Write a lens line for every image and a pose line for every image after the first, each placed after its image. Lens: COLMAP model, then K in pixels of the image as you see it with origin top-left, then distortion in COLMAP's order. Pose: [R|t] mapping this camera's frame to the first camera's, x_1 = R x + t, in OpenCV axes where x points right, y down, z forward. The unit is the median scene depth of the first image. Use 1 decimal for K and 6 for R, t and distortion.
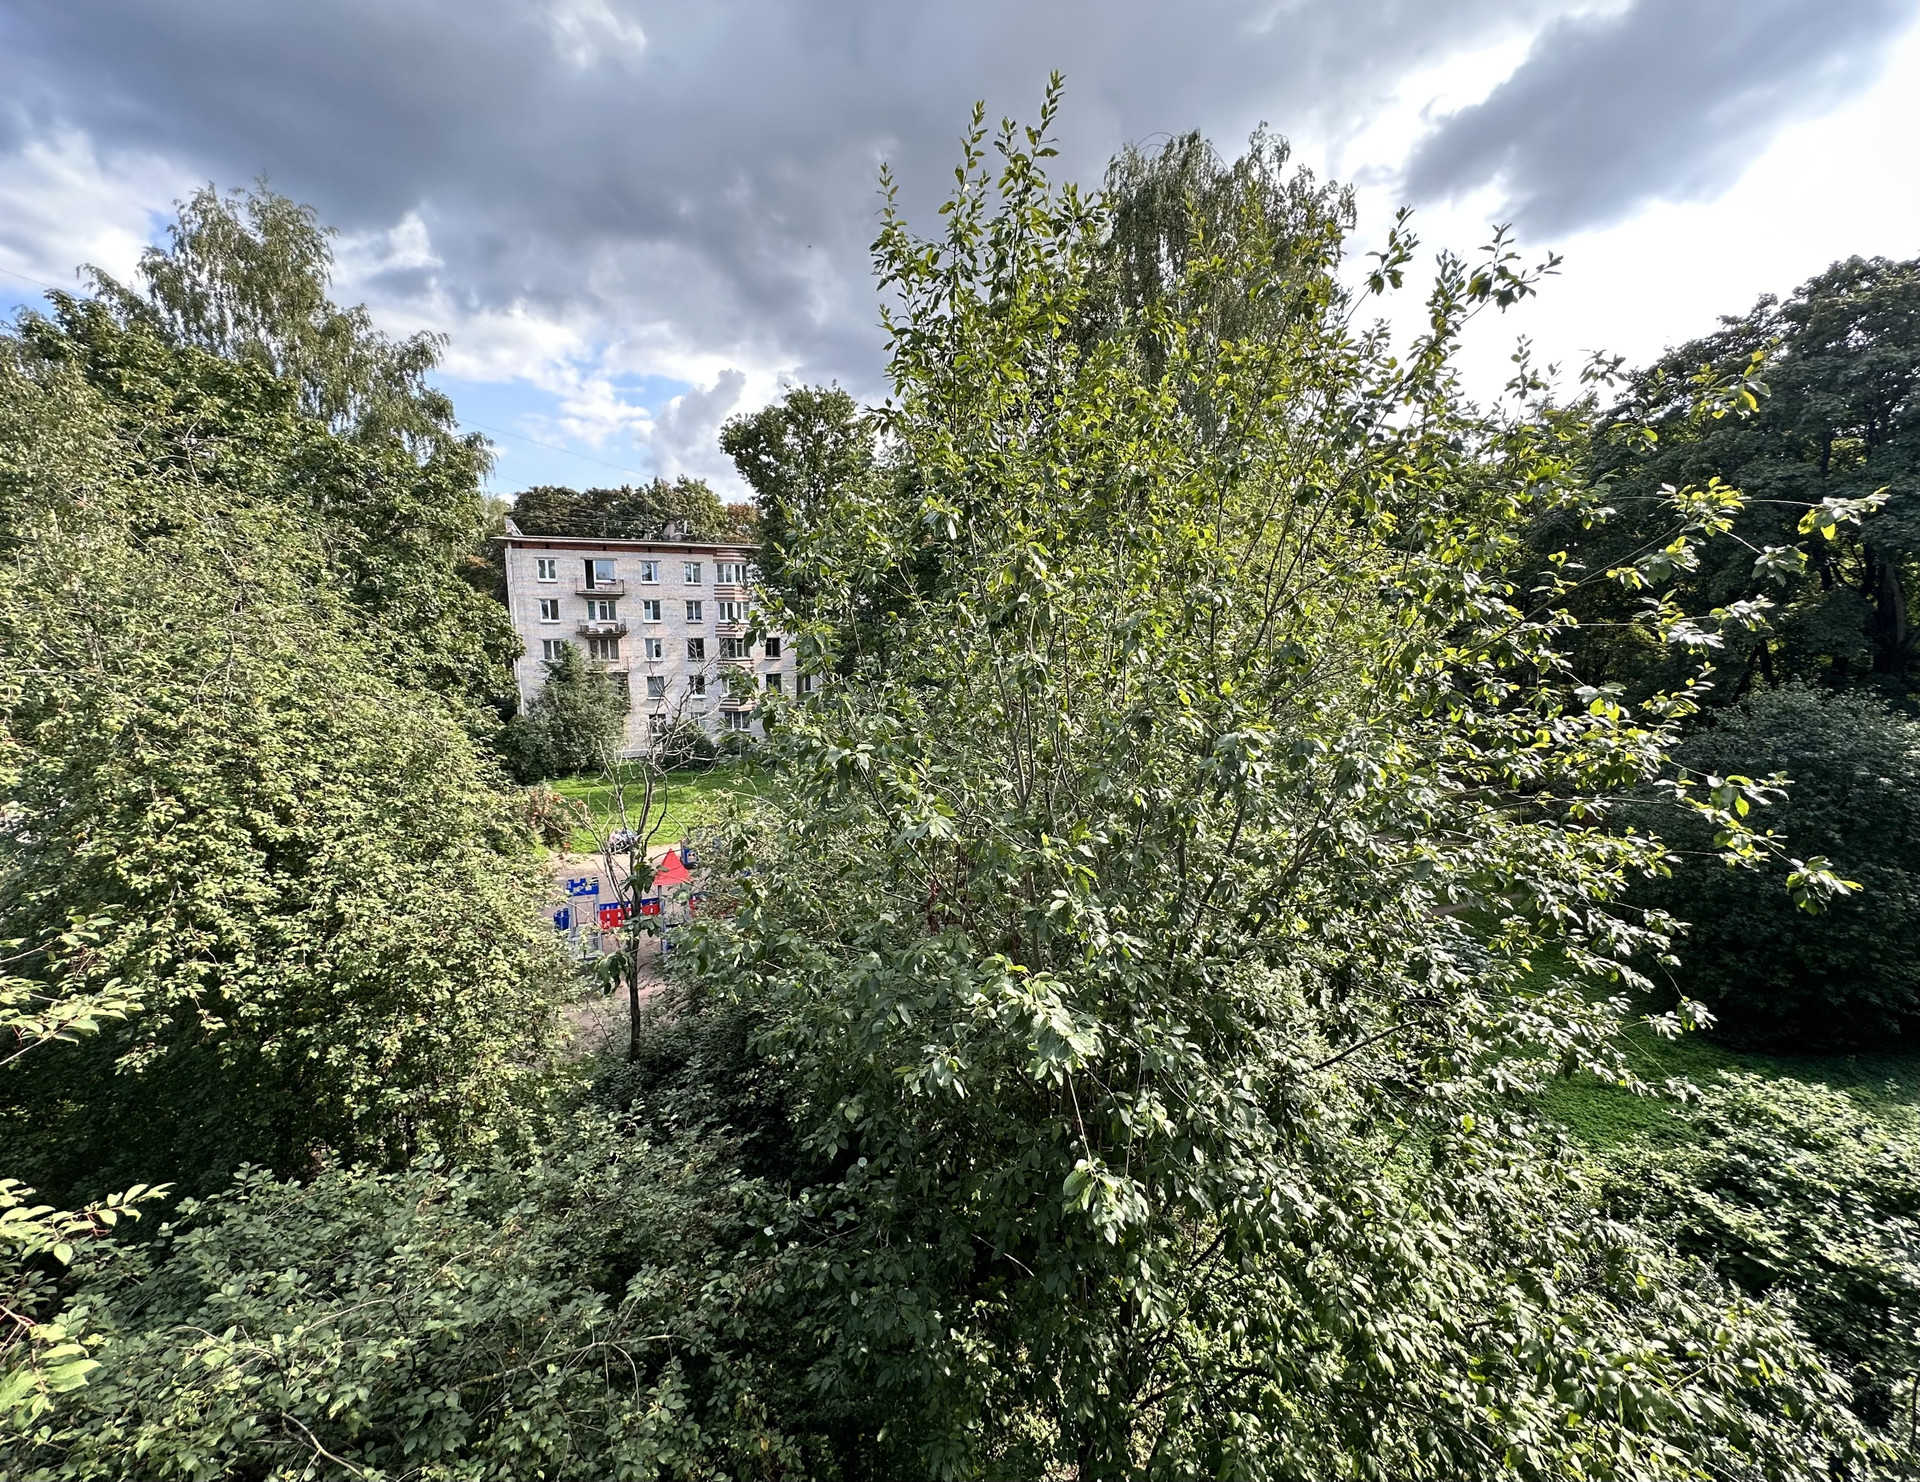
lens RADIAL K [[832.1, 0, 955.7], [0, 832.1, 742.6], [0, 0, 1]] dist [0.001179, -0.000407]
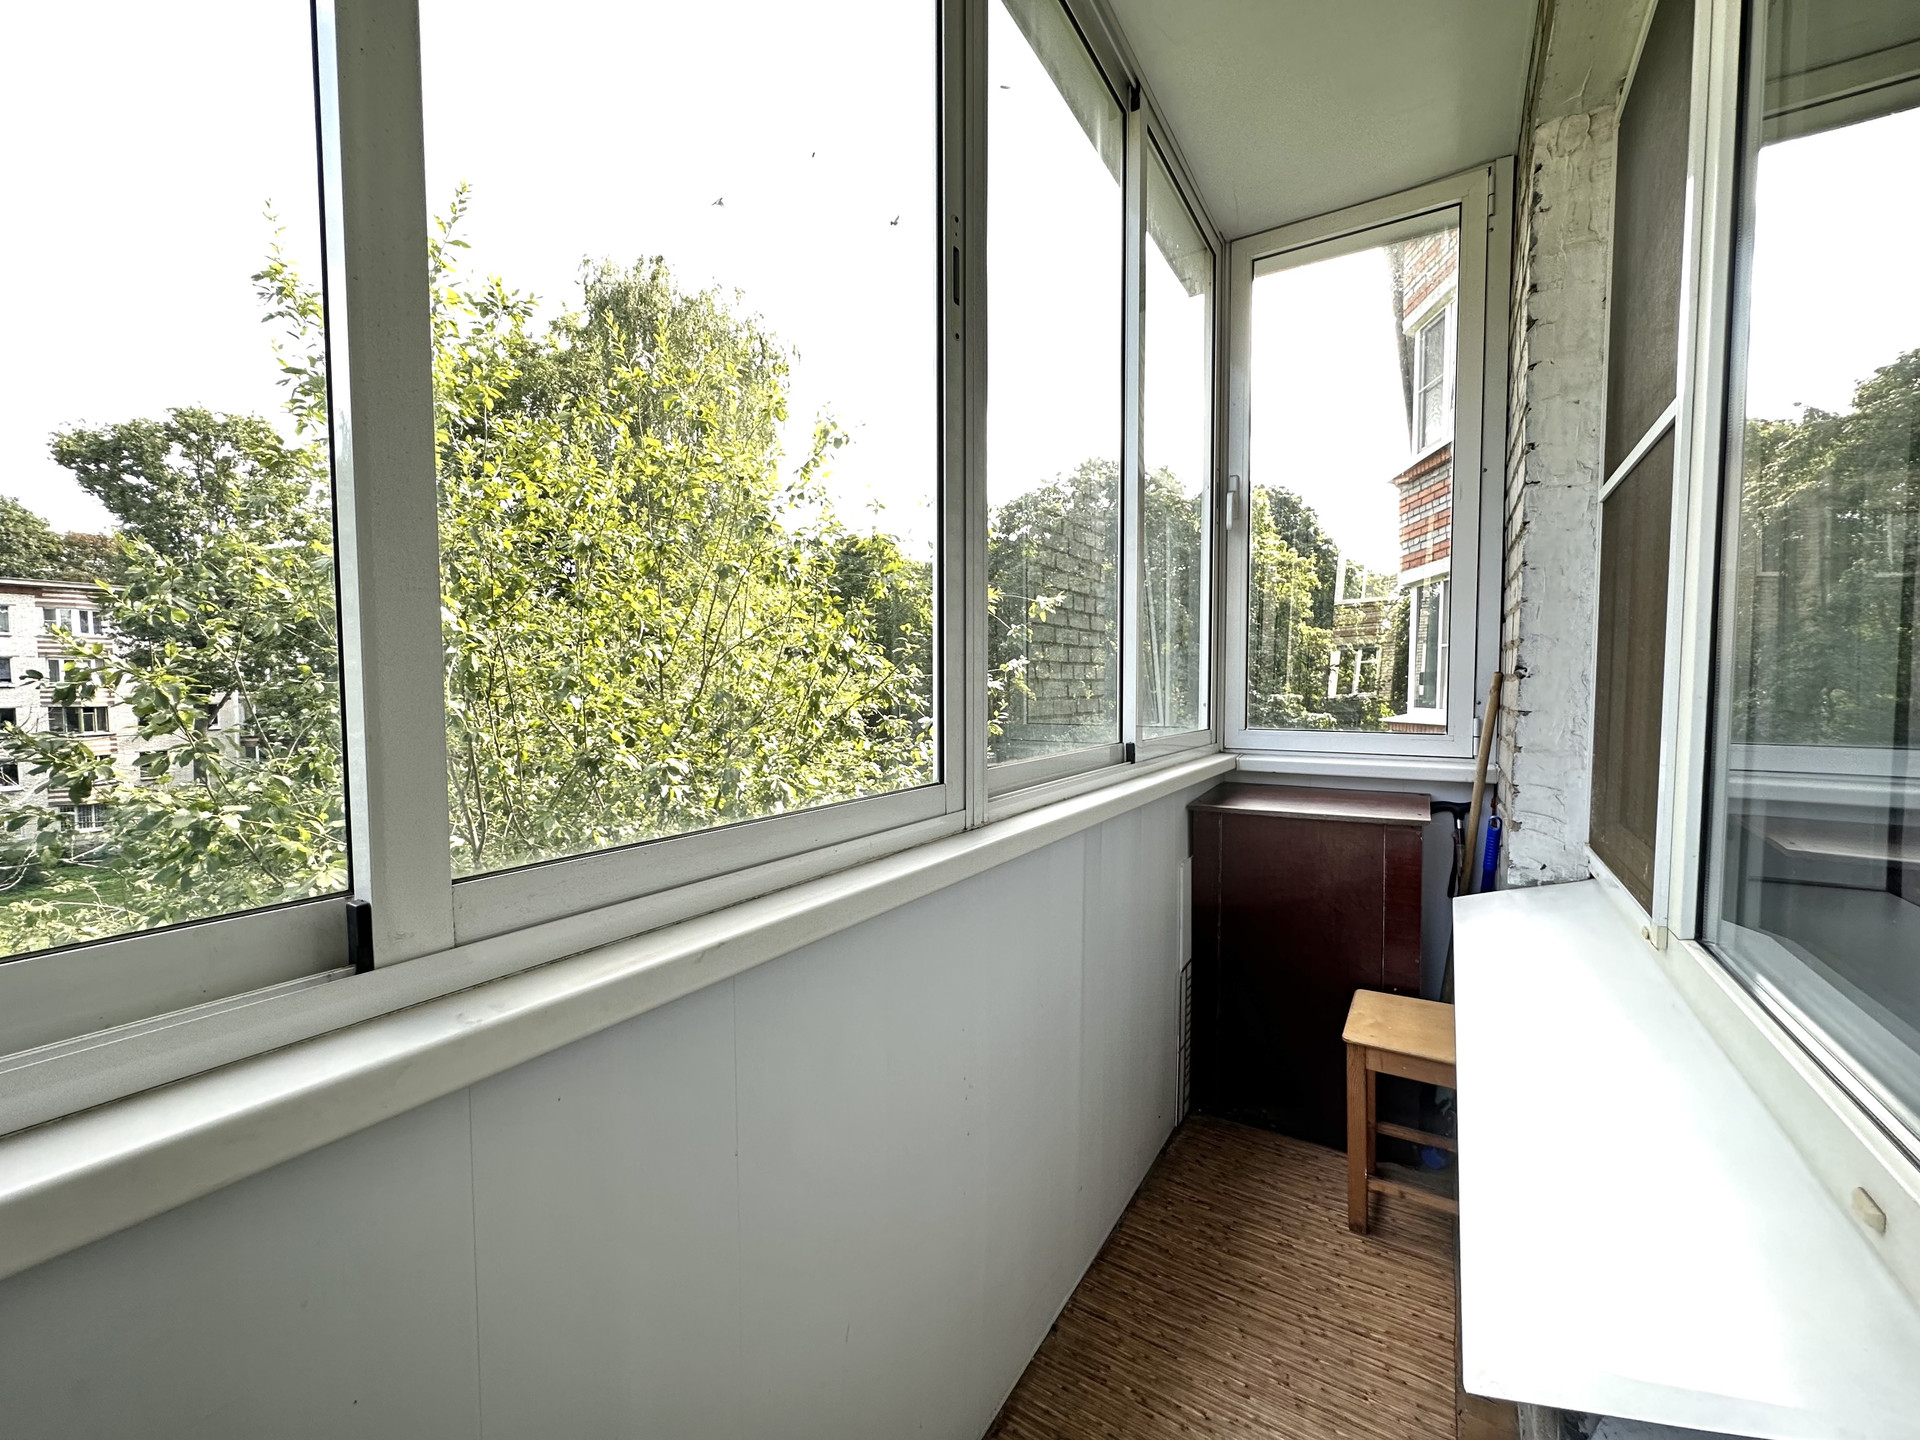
lens RADIAL K [[772.1, 0, 962.6], [0, 772.1, 714.3], [0, 0, 1]] dist [-0.001199, 0.000256]
pose [[0.827896, -0.029915, 0.560083, 0.058640], [0.087436, 0.993252, -0.076194, 0.027738], [-0.554024, 0.112053, 0.824925, -0.100575]]
